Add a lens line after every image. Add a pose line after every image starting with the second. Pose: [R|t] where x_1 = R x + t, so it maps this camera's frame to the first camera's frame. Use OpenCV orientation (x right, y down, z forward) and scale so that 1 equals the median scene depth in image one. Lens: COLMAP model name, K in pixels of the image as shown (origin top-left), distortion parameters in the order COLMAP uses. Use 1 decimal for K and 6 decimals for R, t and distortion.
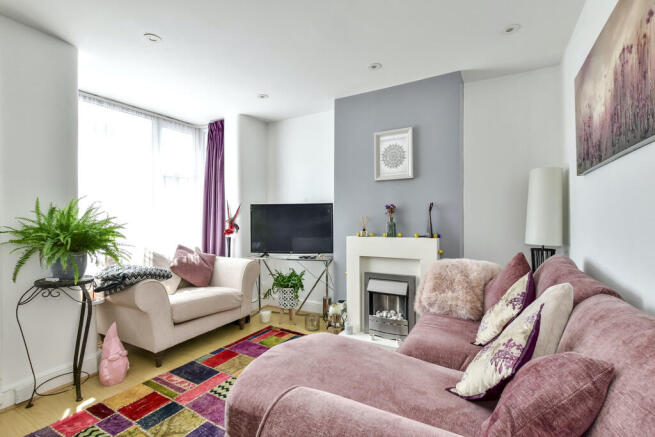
lens RADIAL K [[294.7, 0, 327.5], [0, 294.7, 218.5], [0, 0, 1]] dist [0.000901, 0.000948]
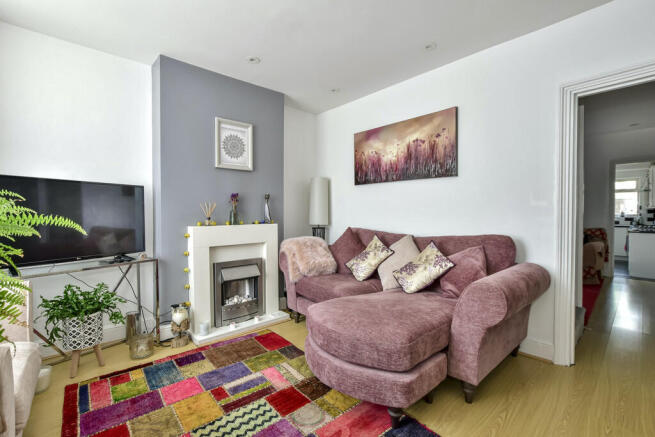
lens RADIAL K [[290.9, 0, 328.2], [0, 290.9, 213.2], [0, 0, 1]] dist [0.000257, 0.000166]
pose [[0.337021, -0.005357, 0.941482, -0.650623], [-0.002471, 0.999975, 0.006574, 0.015174], [-0.941494, -0.004542, 0.337000, 0.359839]]
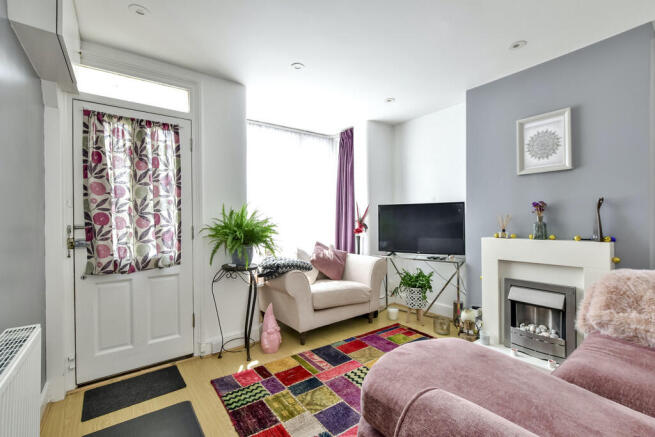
lens RADIAL K [[287.2, 0, 331.1], [0, 287.2, 218.5], [0, 0, 1]] dist [-0.000777, 0.000873]
pose [[0.919634, -0.003328, -0.392762, -0.015752], [0.003359, 0.999994, -0.000610, 0.000166], [0.392762, -0.000758, 0.919640, -0.007069]]
